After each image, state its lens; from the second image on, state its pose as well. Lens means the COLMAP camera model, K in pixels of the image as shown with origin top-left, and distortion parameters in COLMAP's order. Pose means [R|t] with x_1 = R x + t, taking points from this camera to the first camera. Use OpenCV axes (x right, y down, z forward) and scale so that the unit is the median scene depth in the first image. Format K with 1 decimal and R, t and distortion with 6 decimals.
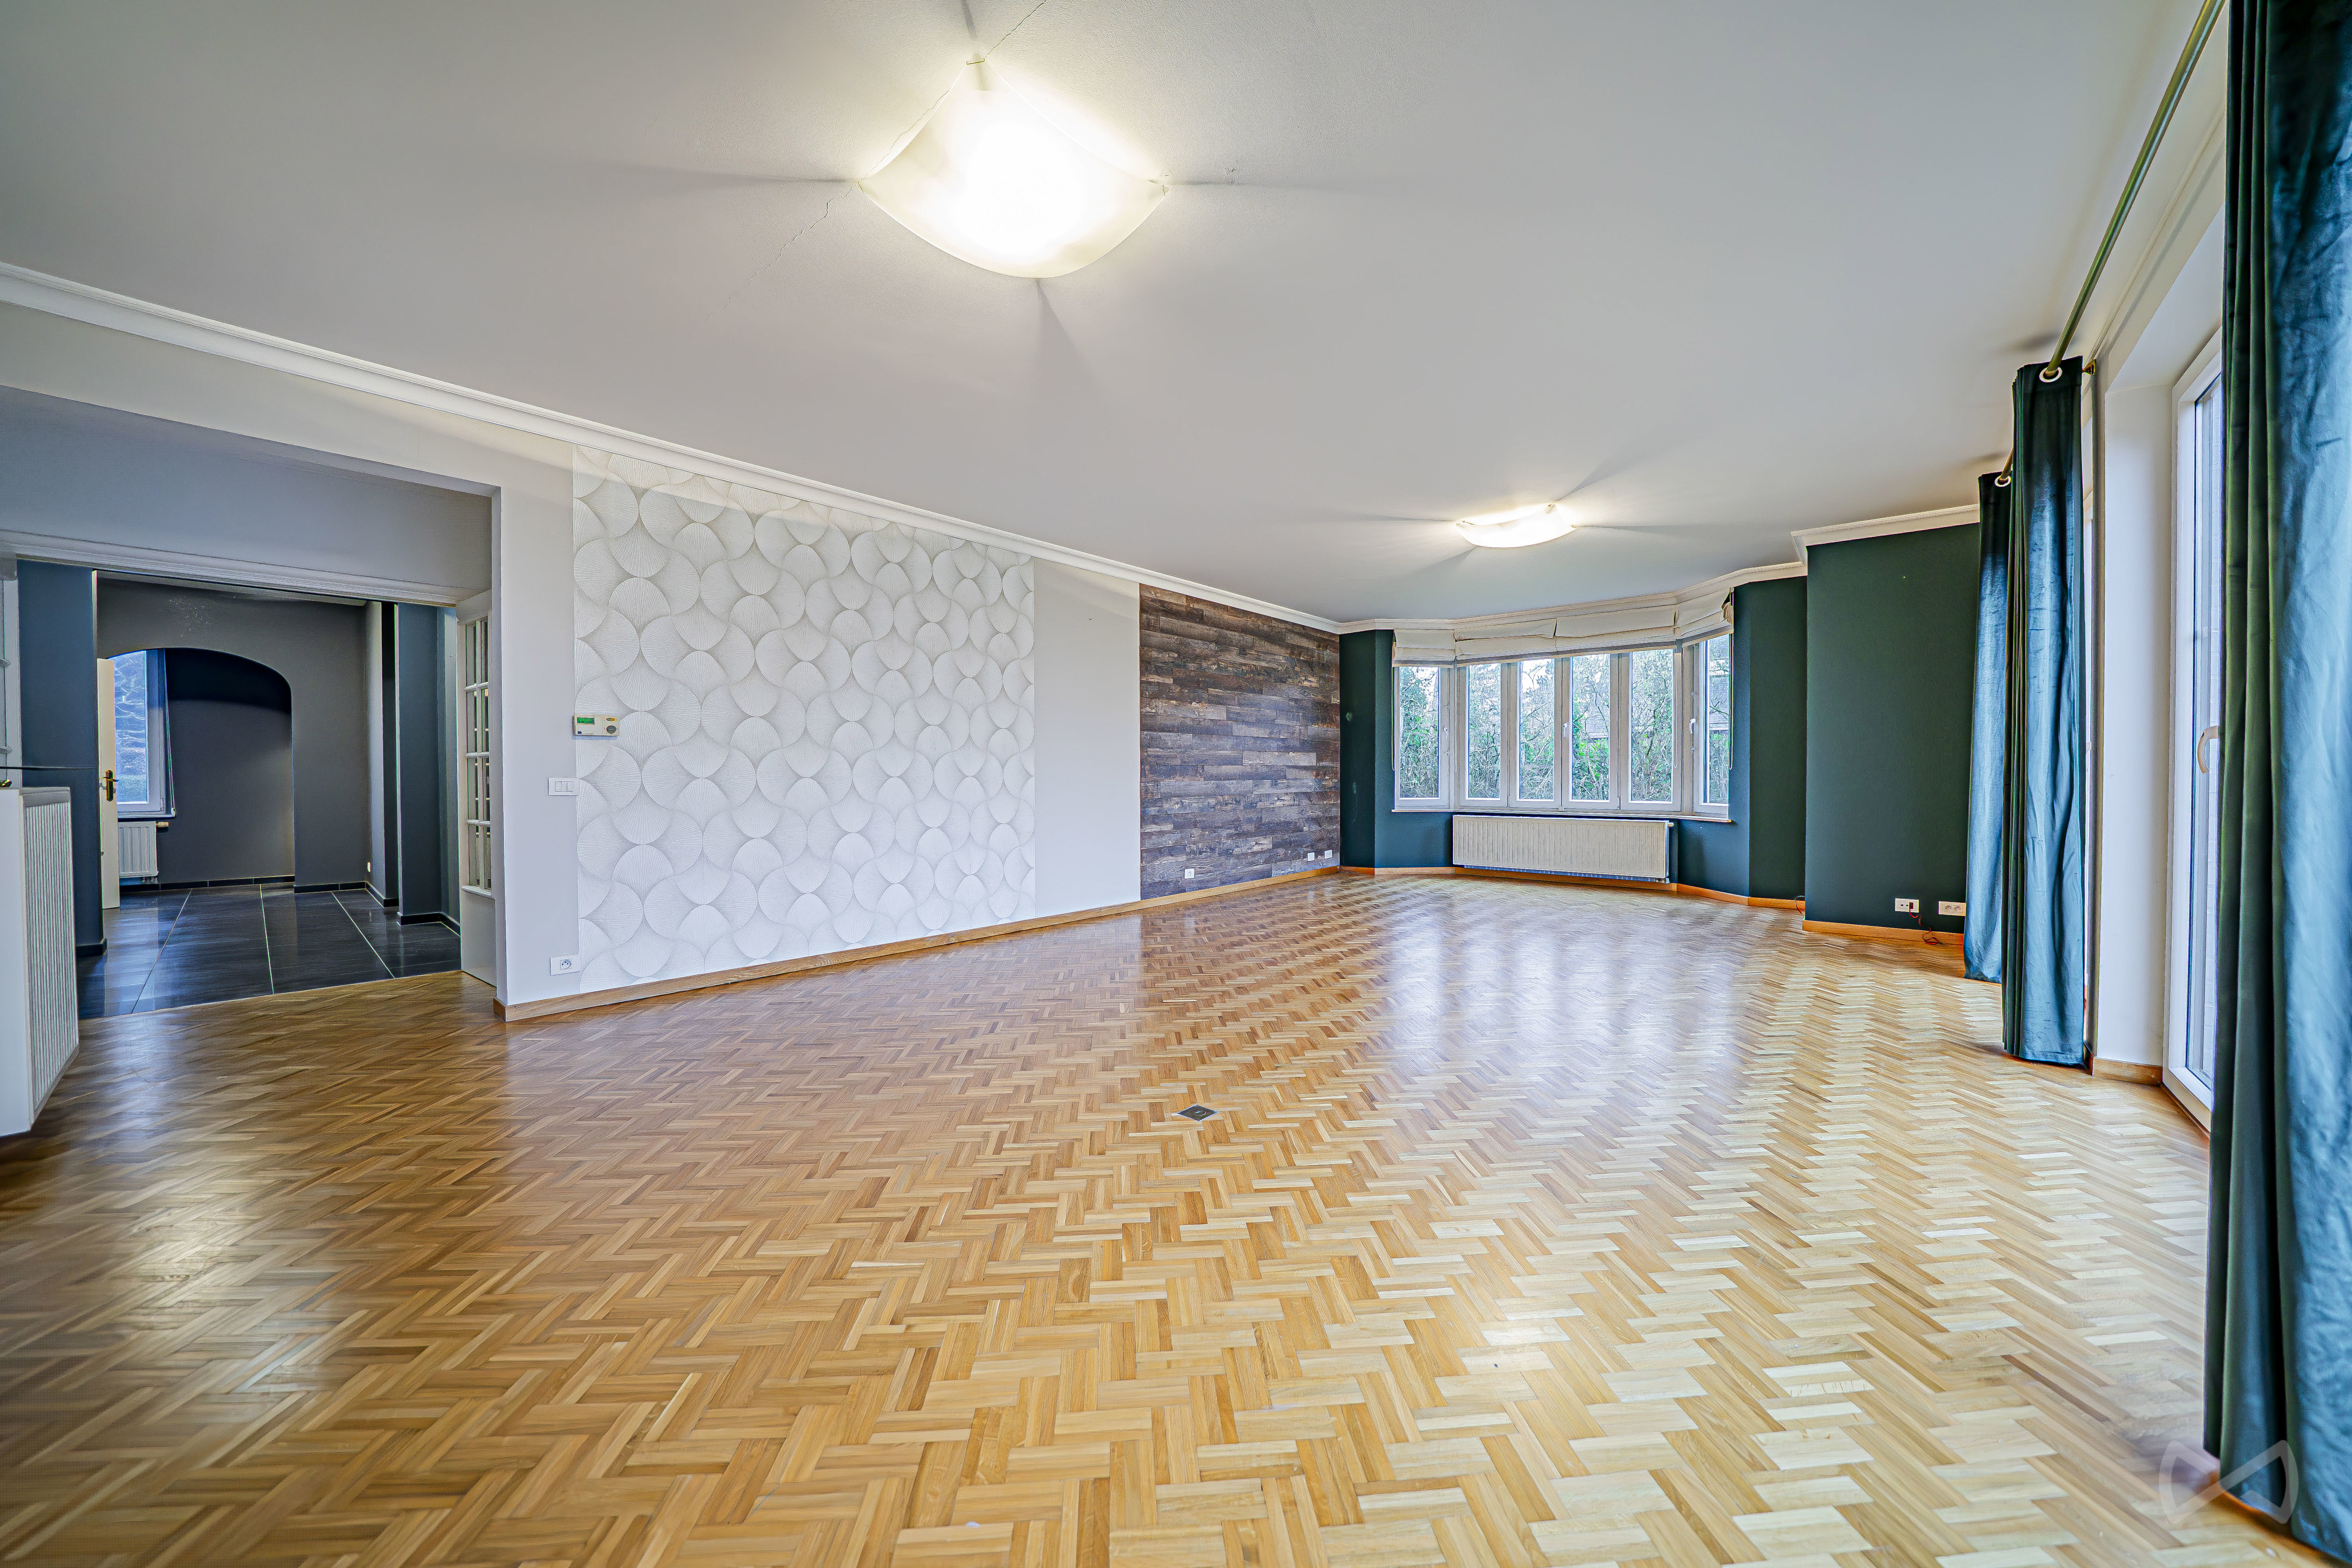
lens RADIAL K [[834.1, 0, 1193.9], [0, 834.1, 806.9], [0, 0, 1]] dist [-0.015095, -0.000203]
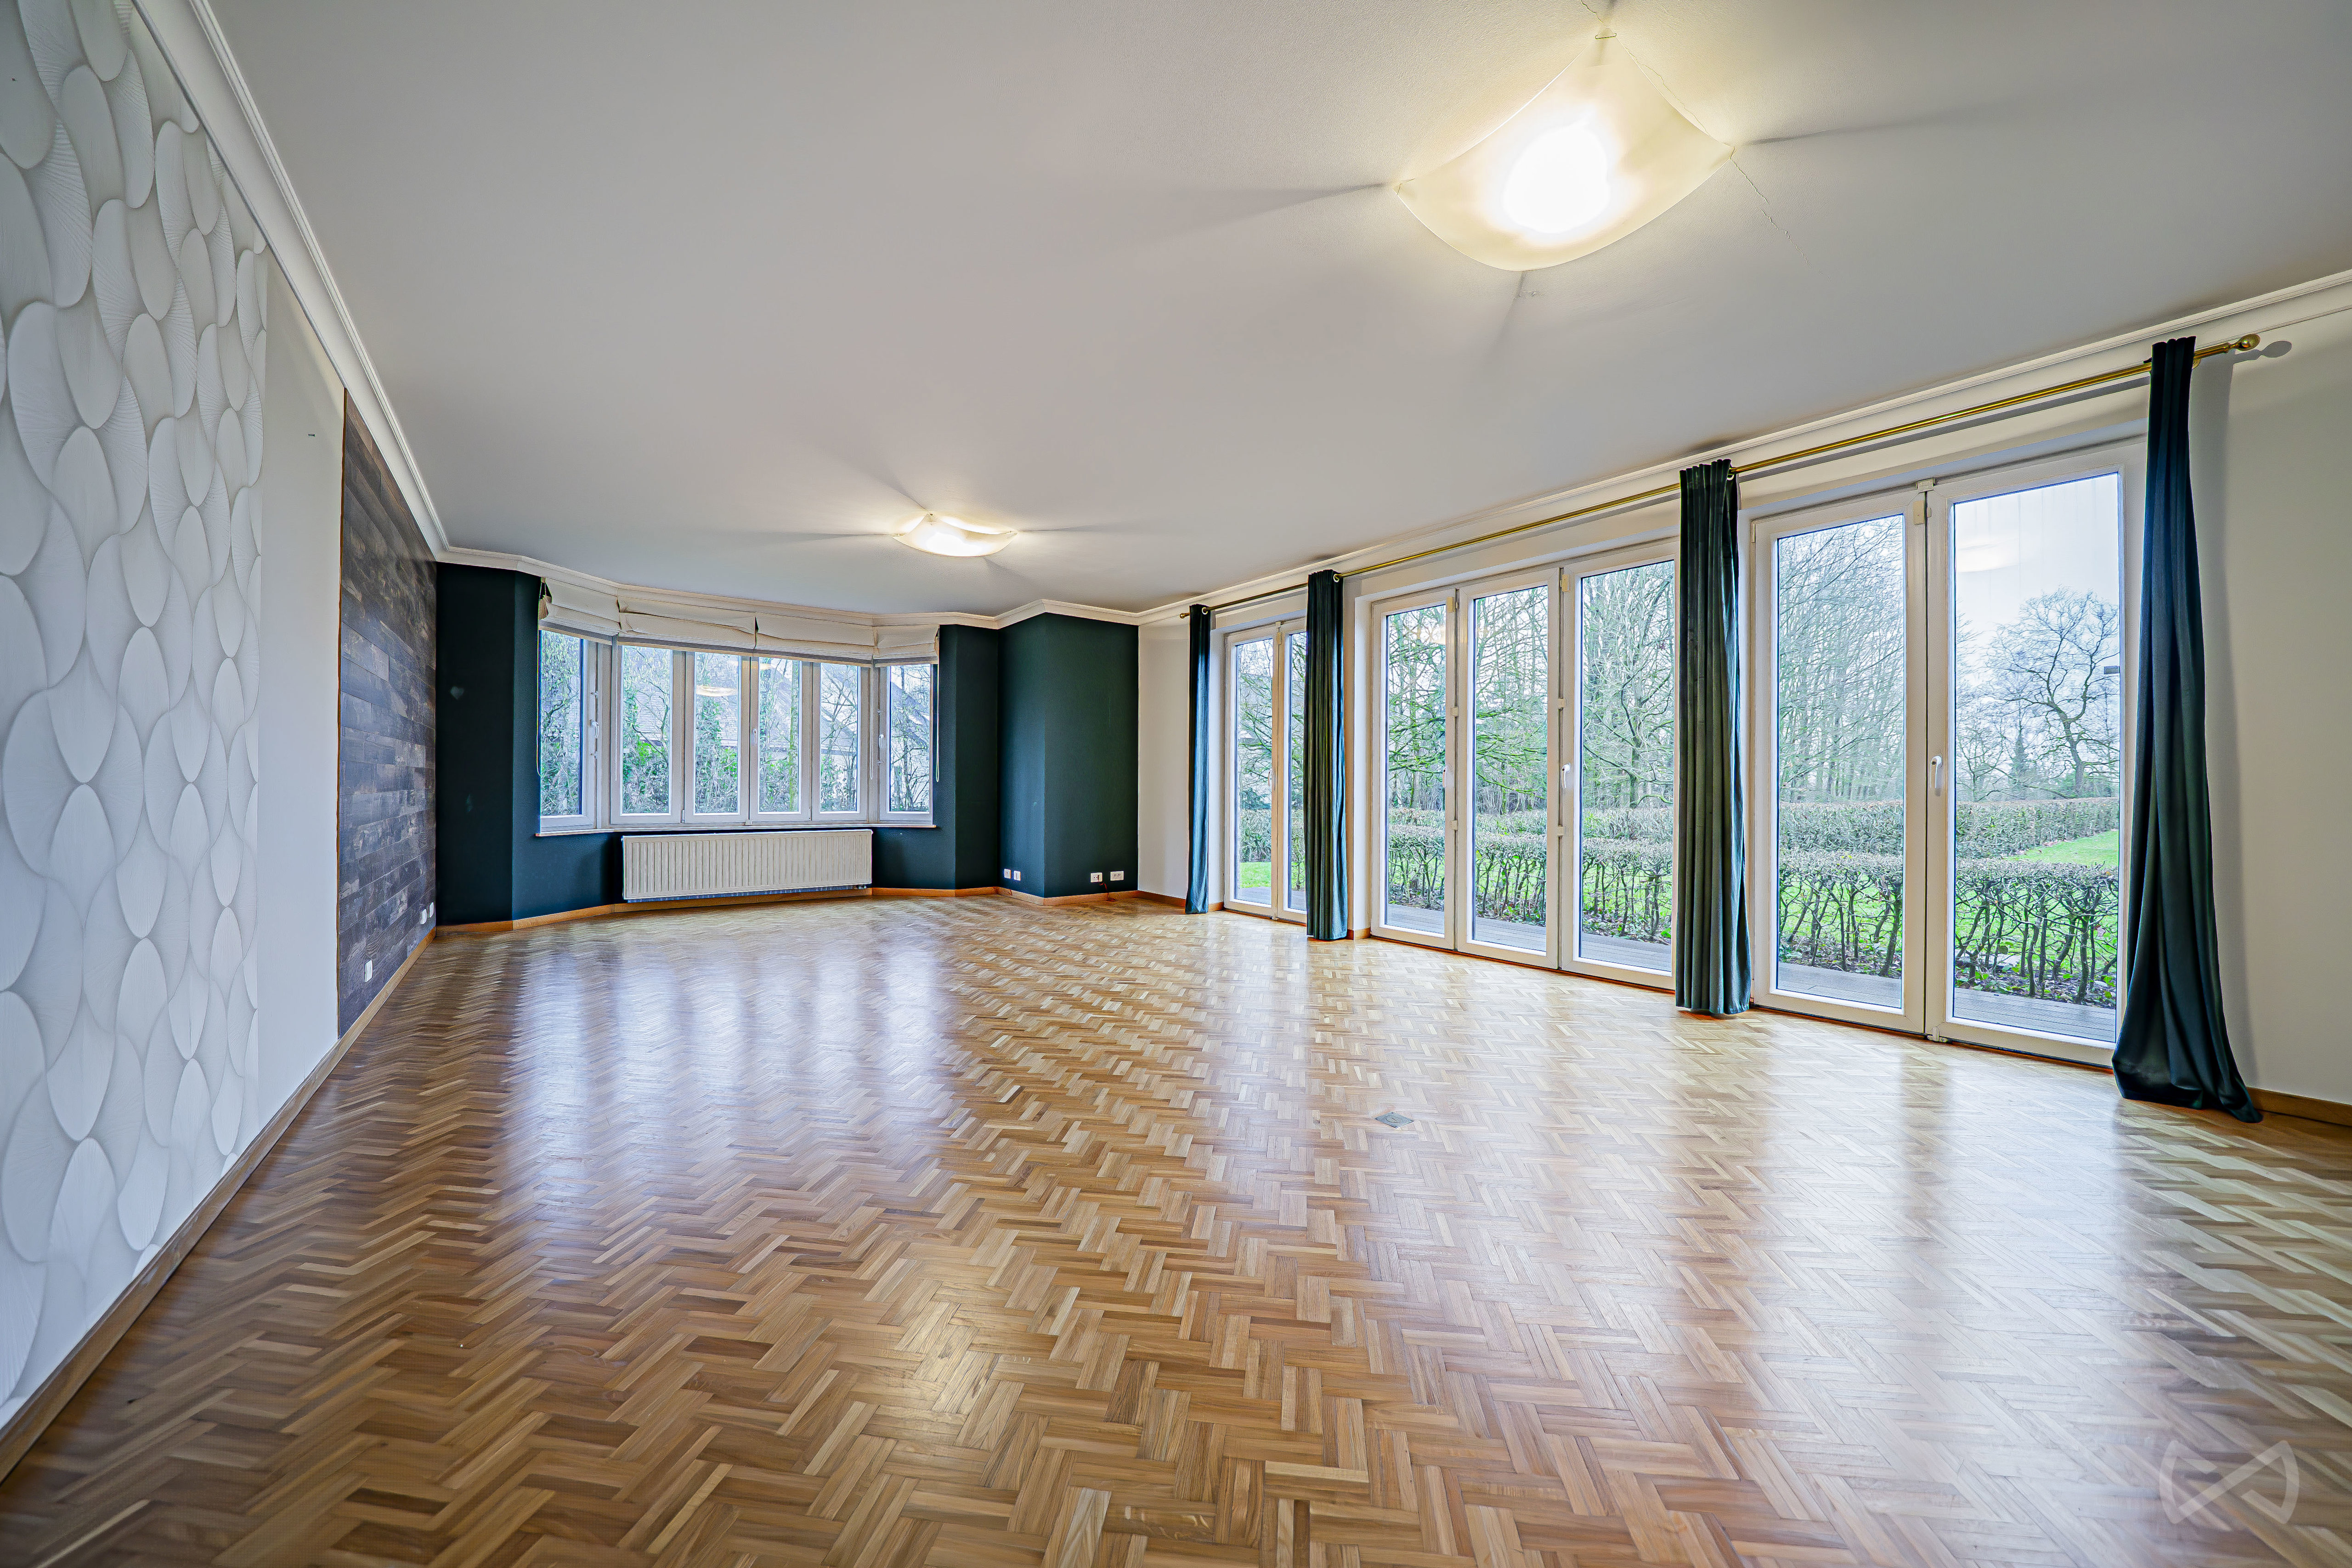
lens RADIAL K [[834.0, 0, 1190.1], [0, 834.0, 793.3], [0, 0, 1]] dist [-0.015095, -0.000203]
pose [[0.214259, -0.002068, 0.976775, -0.374115], [0.031859, 0.999481, -0.004872, -0.011094], [-0.976257, 0.032163, 0.214214, 0.369318]]
